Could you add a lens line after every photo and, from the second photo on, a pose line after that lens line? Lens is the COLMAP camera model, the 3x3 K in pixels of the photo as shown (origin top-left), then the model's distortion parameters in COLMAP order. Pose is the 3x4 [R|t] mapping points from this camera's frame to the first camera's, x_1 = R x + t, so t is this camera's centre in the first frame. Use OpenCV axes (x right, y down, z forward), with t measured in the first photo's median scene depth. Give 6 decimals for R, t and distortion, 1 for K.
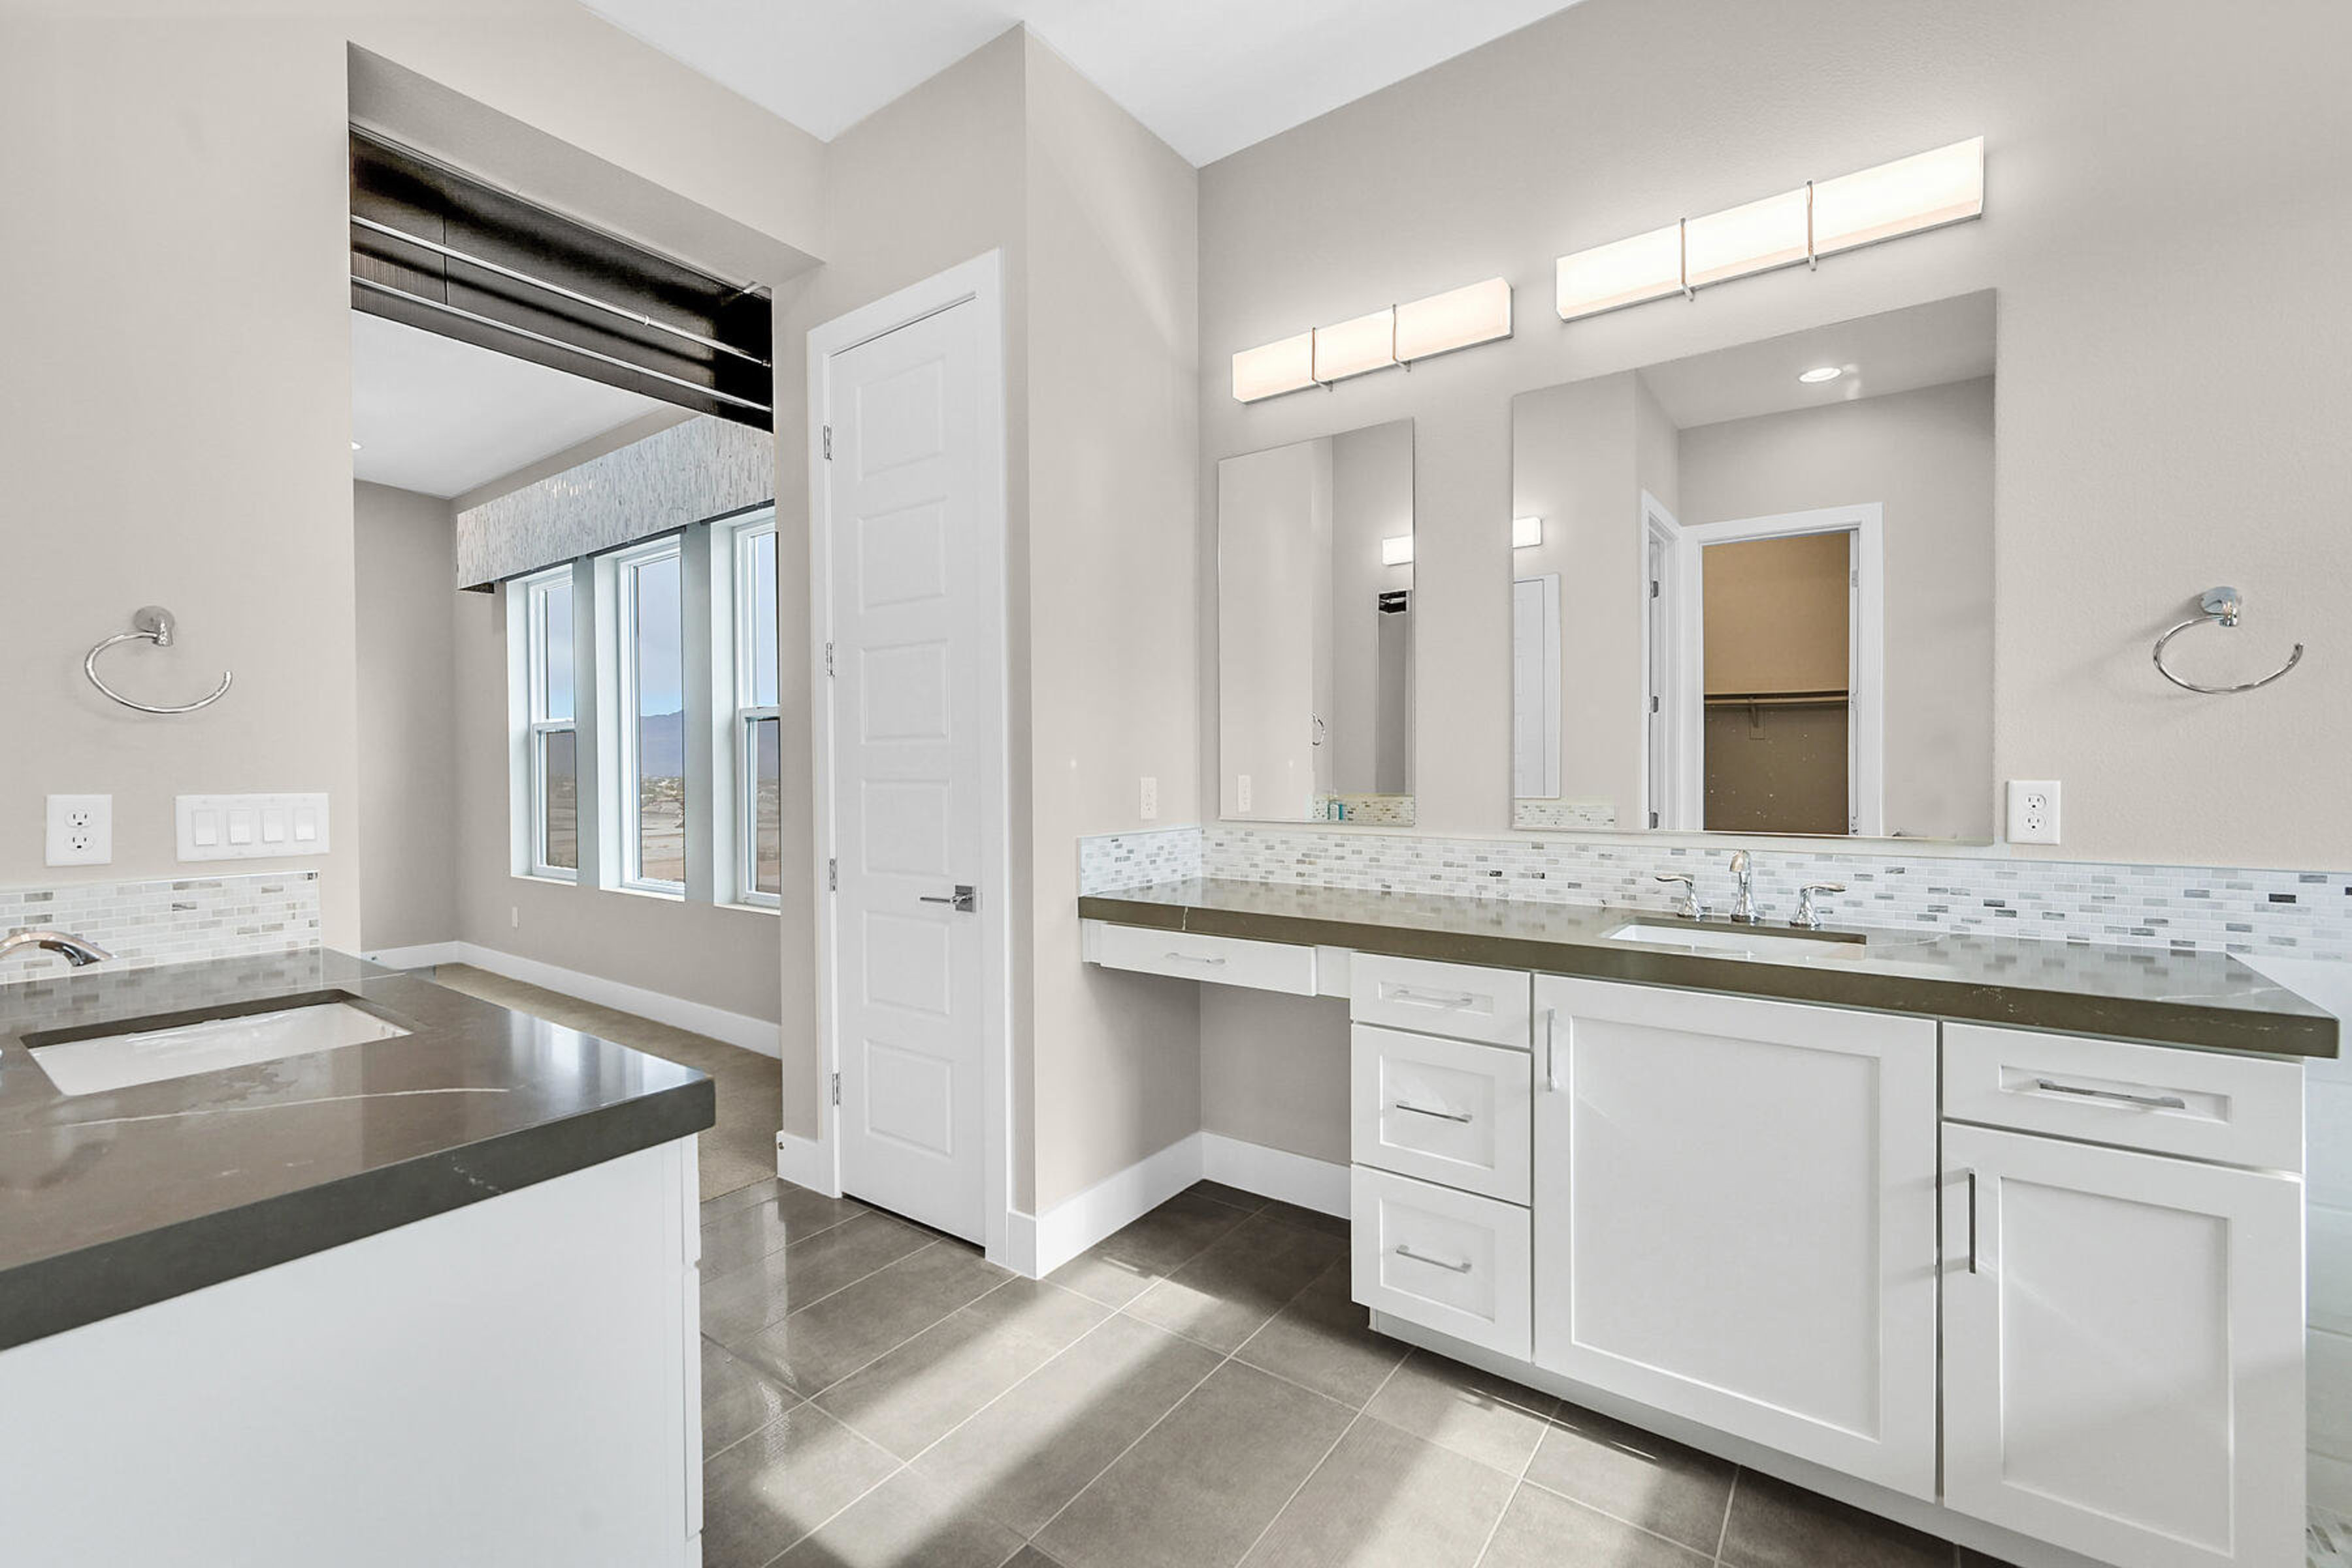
lens RADIAL K [[971.6, 0, 1180.8], [0, 971.6, 771.1], [0, 0, 1]] dist [-0.000436, -0.000188]
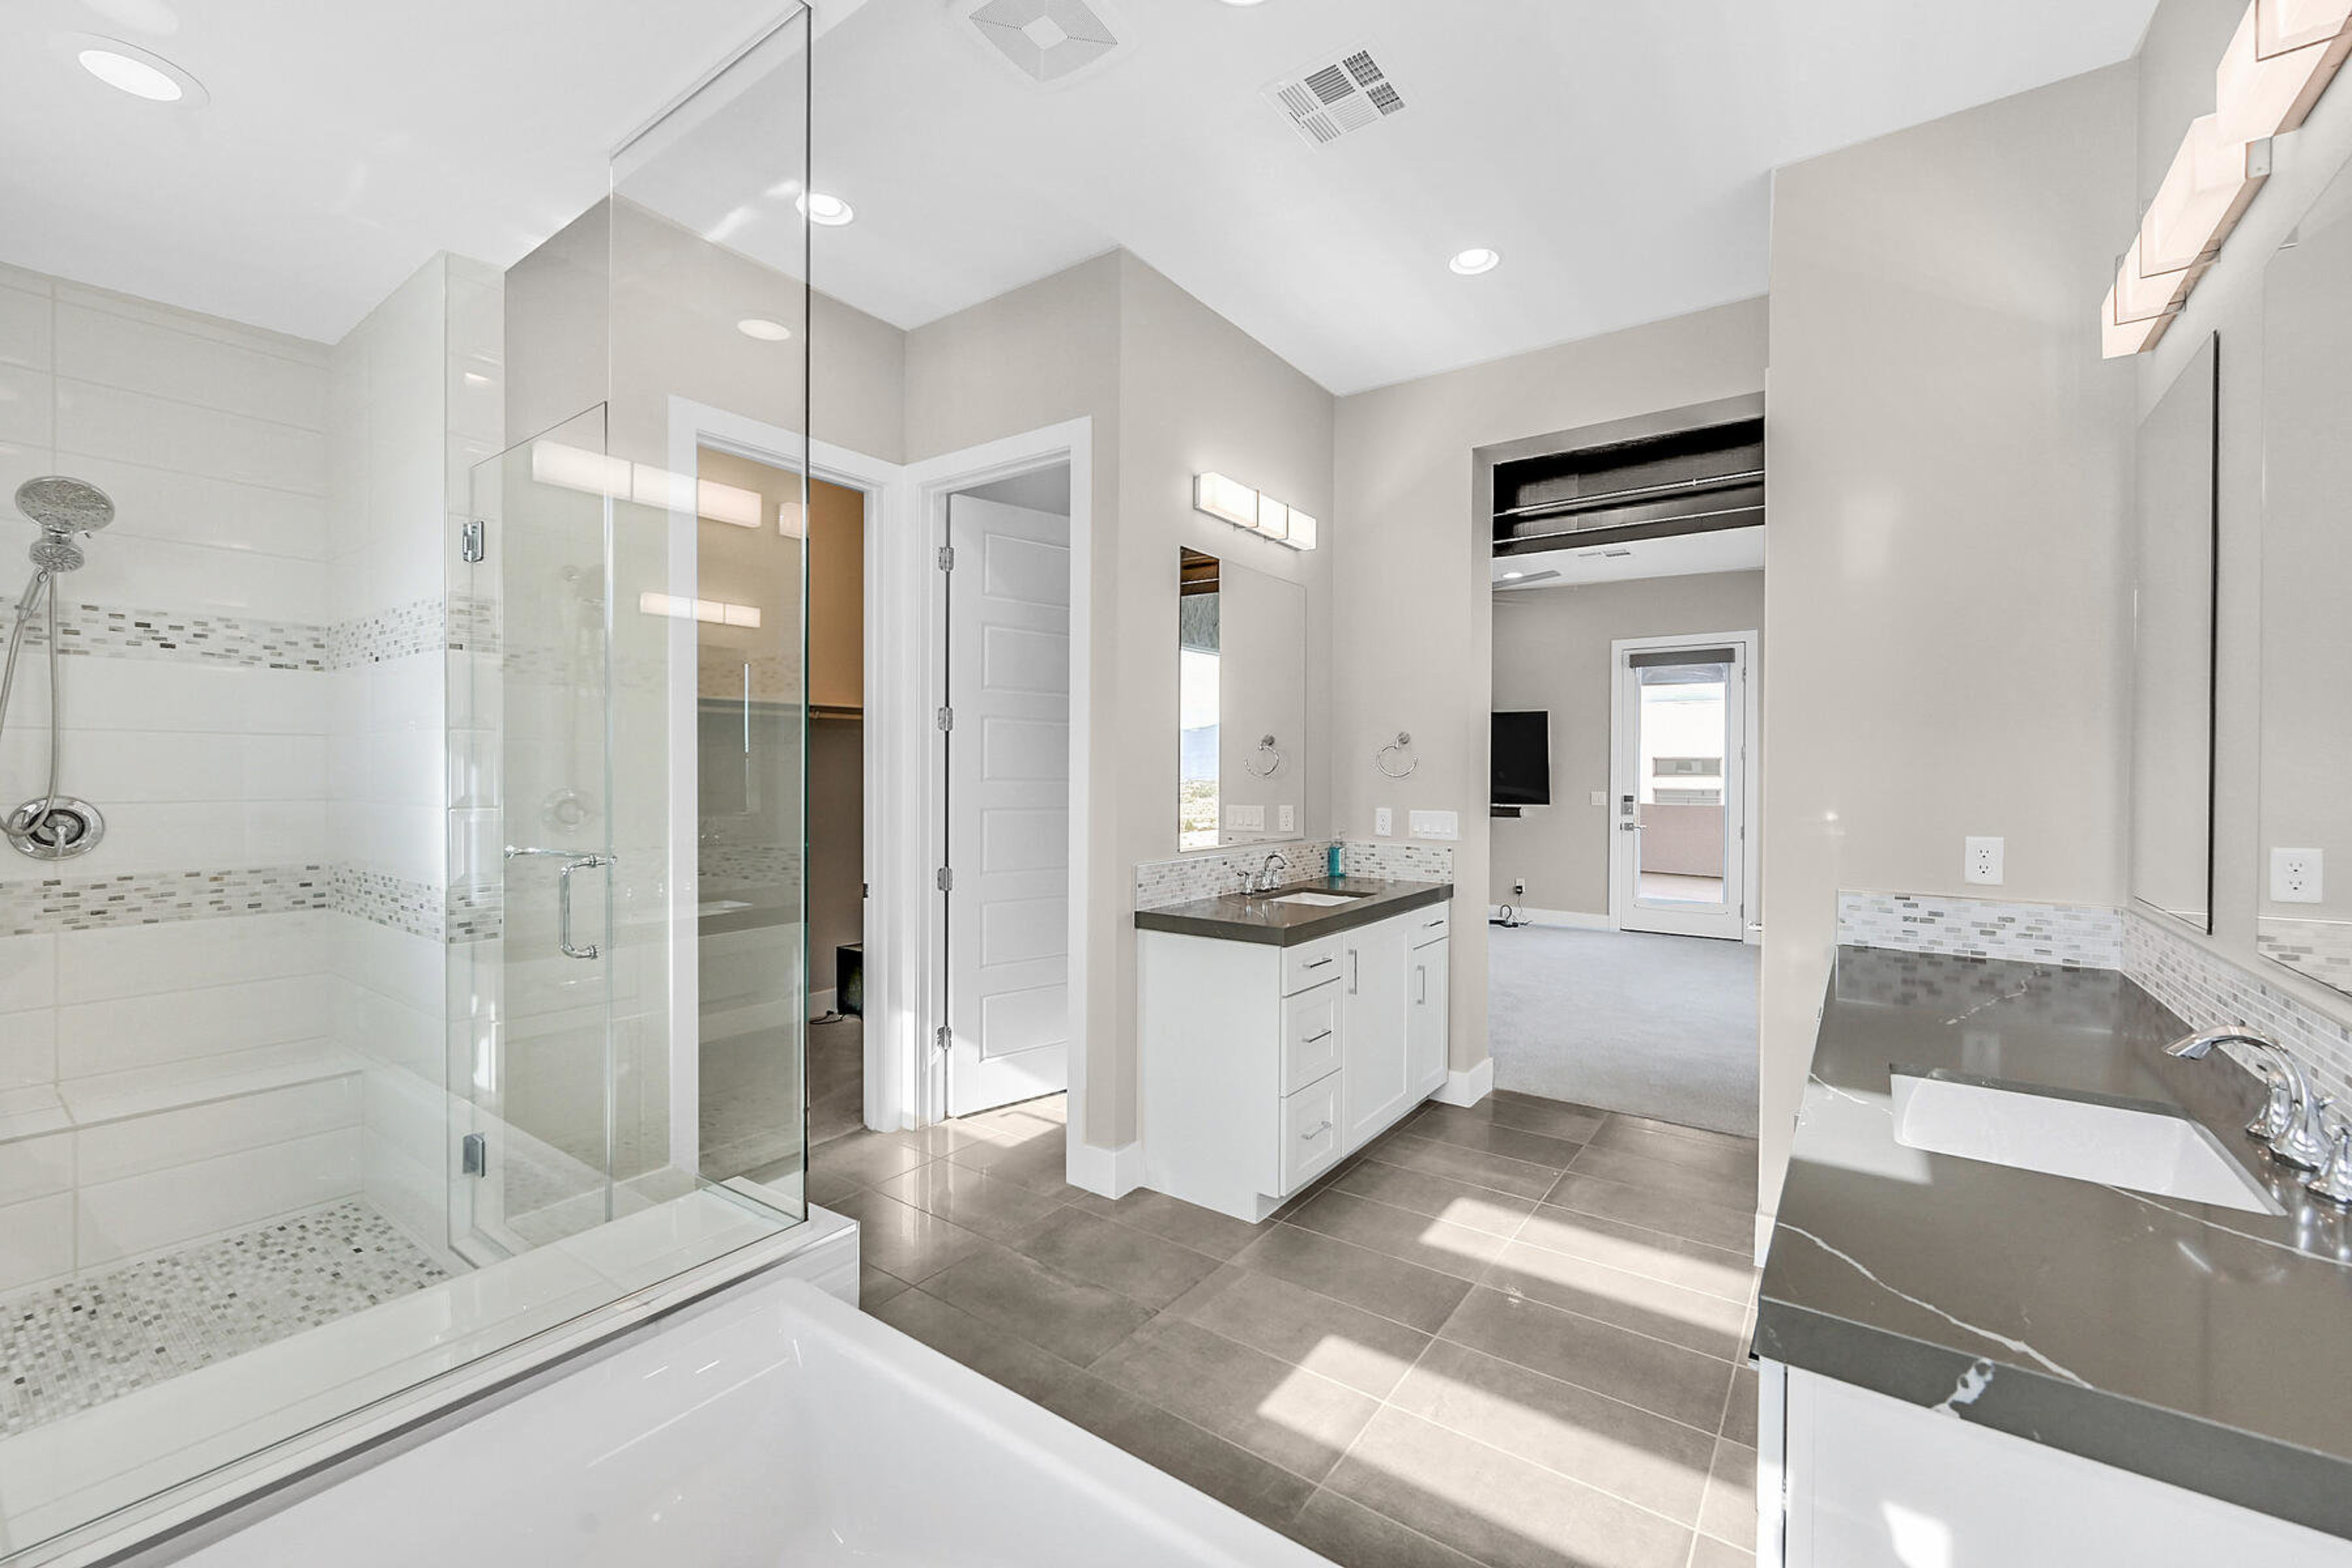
lens RADIAL K [[971.6, 0, 1180.8], [0, 971.6, 771.1], [0, 0, 1]] dist [-0.000436, -0.000188]
pose [[0.007050, 0.006244, -0.999956, 0.882726], [-0.012299, 0.999905, 0.006157, -0.051285], [0.999900, 0.012255, 0.007127, 0.276151]]
